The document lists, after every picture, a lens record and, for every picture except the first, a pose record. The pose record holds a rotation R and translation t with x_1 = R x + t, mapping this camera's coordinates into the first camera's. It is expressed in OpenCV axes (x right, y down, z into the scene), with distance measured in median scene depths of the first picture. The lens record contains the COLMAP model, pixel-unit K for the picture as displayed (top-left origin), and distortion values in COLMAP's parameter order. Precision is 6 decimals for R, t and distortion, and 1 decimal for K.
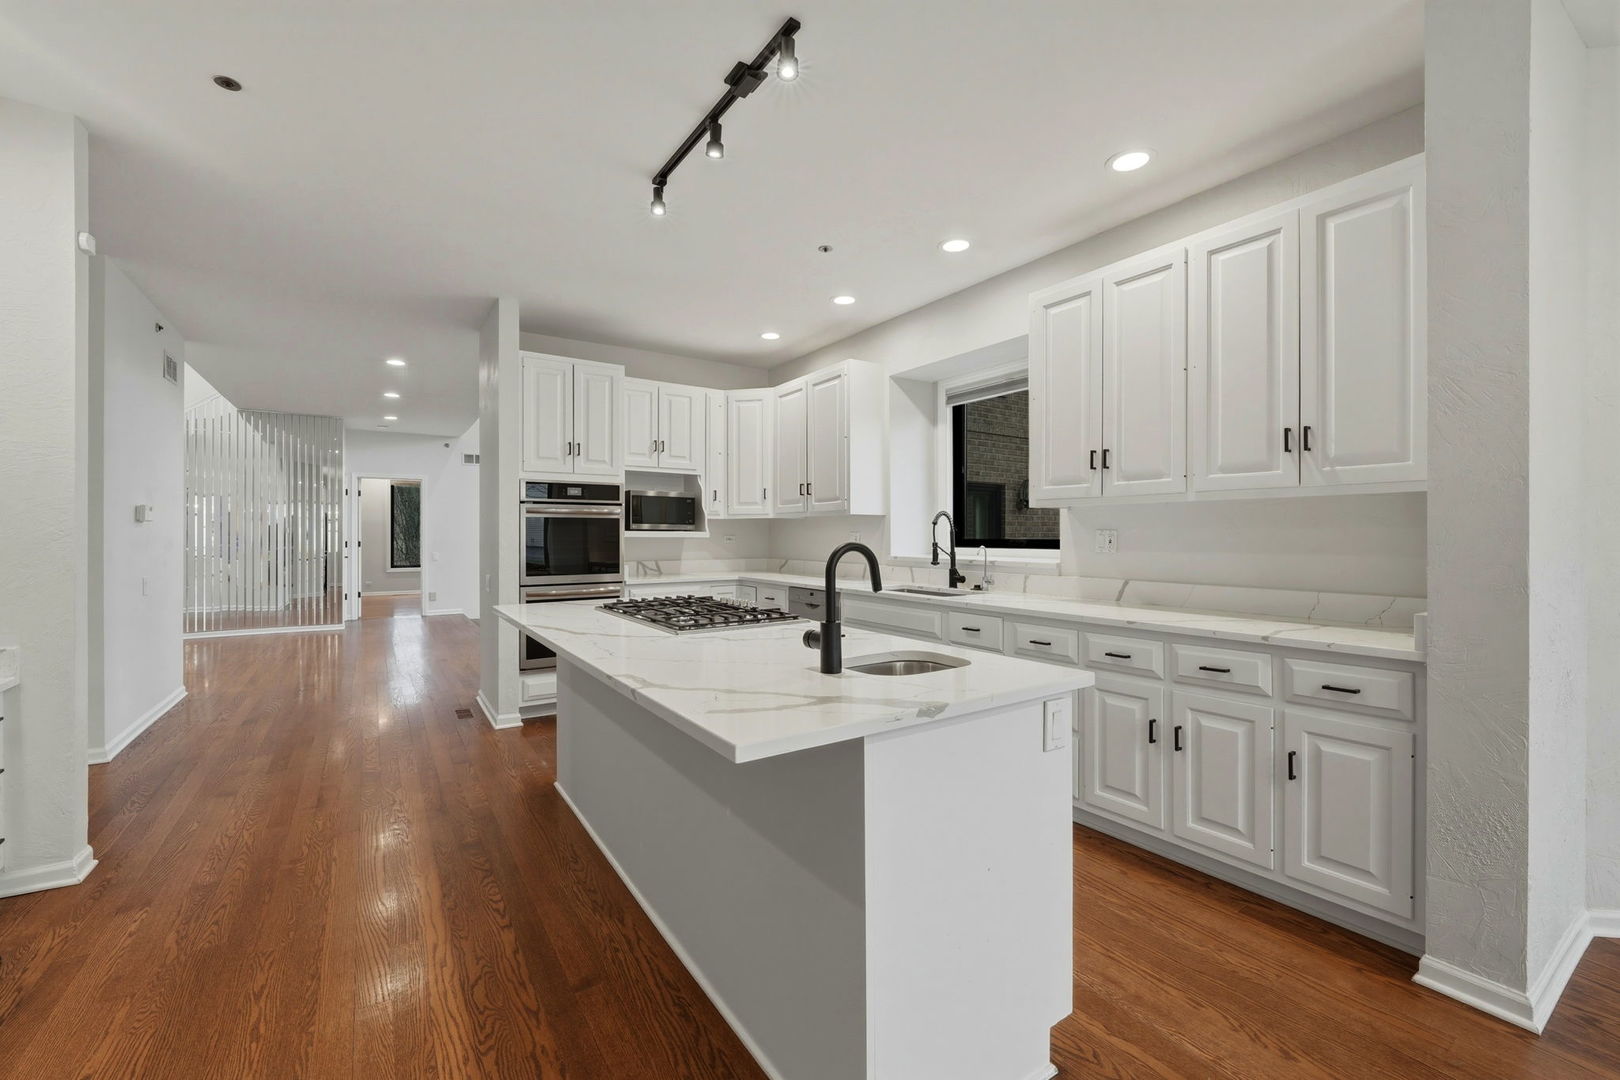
lens RADIAL K [[663.0, 0, 801.7], [0, 663.0, 538.1], [0, 0, 1]] dist [-0.018818, -0.000013]
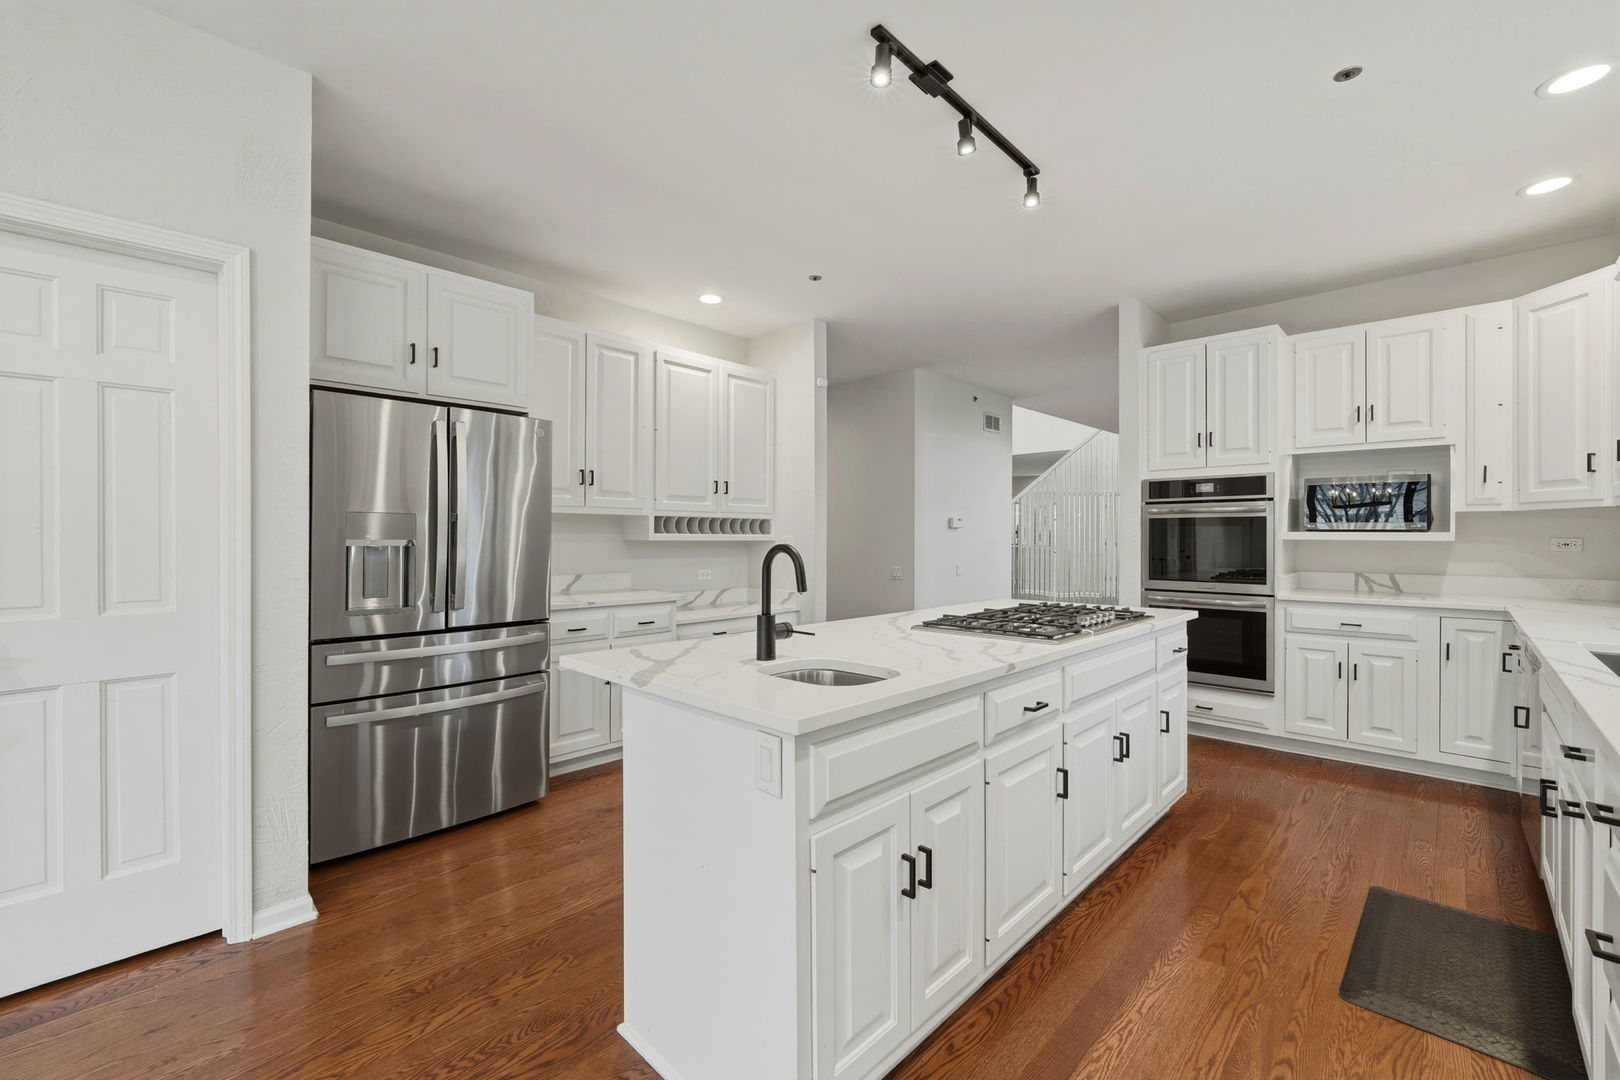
lens RADIAL K [[663.0, 0, 801.7], [0, 663.0, 538.1], [0, 0, 1]] dist [-0.018818, -0.000013]
pose [[0.195425, 0.001417, -0.980718, 0.396545], [-0.004859, 0.999988, 0.000477, -0.001183], [0.980707, 0.004672, 0.195430, 0.288652]]
